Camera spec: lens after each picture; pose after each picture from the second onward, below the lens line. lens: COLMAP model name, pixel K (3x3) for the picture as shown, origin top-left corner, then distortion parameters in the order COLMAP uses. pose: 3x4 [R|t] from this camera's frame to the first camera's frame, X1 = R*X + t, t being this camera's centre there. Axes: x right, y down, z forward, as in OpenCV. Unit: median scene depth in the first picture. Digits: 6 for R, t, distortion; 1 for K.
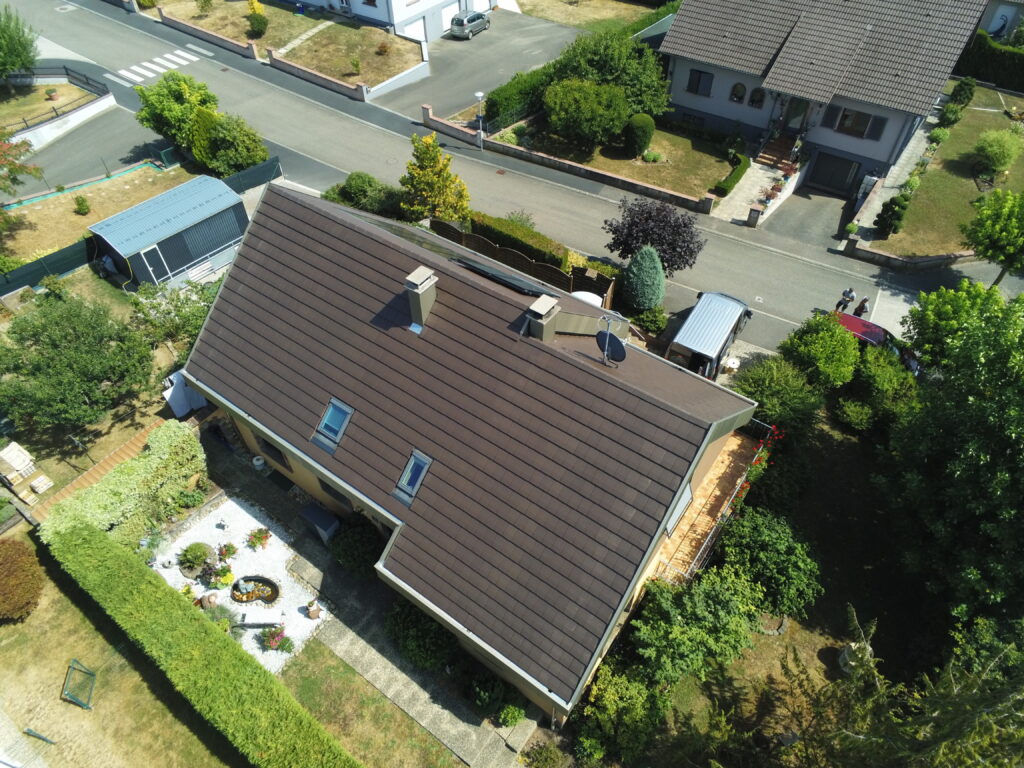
lens RADIAL K [[668.7, 0, 515.7], [0, 668.7, 374.9], [0, 0, 1]] dist [0.003882, -0.003742]
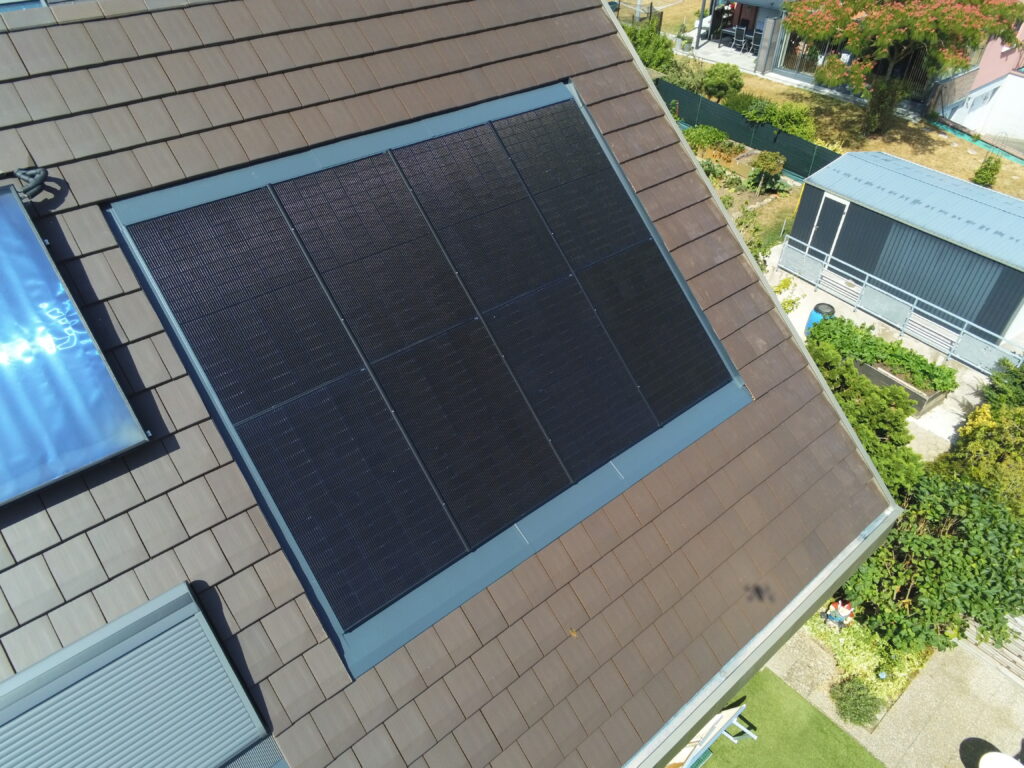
lens RADIAL K [[675.3, 0, 512.0], [0, 675.3, 384.0], [0, 0, 1]] dist [0.036379, -0.036231]
pose [[-0.260041, 0.636230, -0.726354, 0.077531], [-0.705173, 0.388743, 0.592967, -0.316518], [0.659628, 0.666401, 0.347563, 0.806610]]
